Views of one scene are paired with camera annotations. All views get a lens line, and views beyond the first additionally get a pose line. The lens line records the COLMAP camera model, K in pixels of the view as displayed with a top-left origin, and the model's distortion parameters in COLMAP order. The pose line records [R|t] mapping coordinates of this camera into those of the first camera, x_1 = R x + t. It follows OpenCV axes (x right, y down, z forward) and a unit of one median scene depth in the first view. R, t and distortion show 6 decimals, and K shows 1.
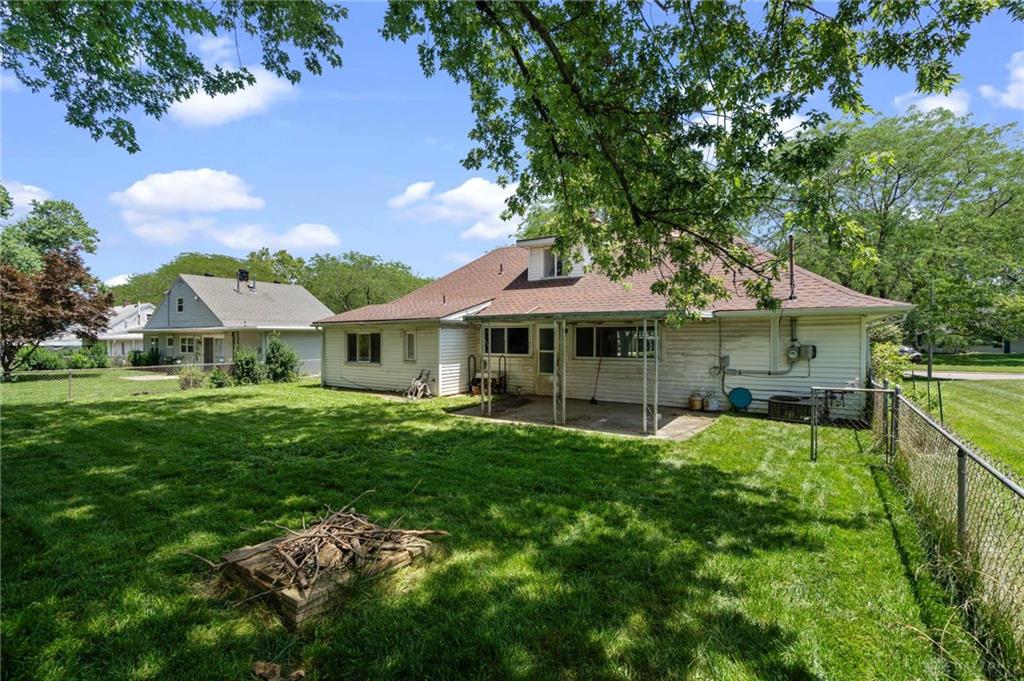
lens RADIAL K [[448.9, 0, 512.0], [0, 448.9, 340.5], [0, 0, 1]] dist [-0.000137, 0.000035]
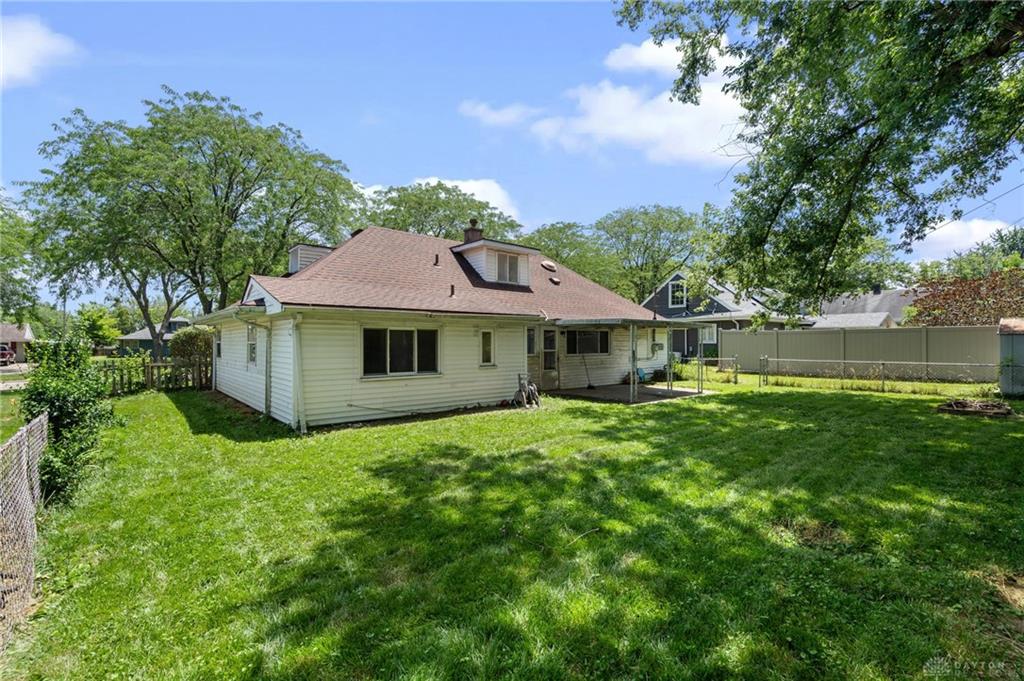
lens RADIAL K [[463.6, 0, 512.0], [0, 463.6, 340.5], [0, 0, 1]] dist [-0.001257, 0.000179]
pose [[0.267795, 0.006118, 0.963457, -1.127501], [0.004947, 0.999958, -0.007724, 0.007934], [-0.963463, 0.006835, 0.267753, 0.820391]]
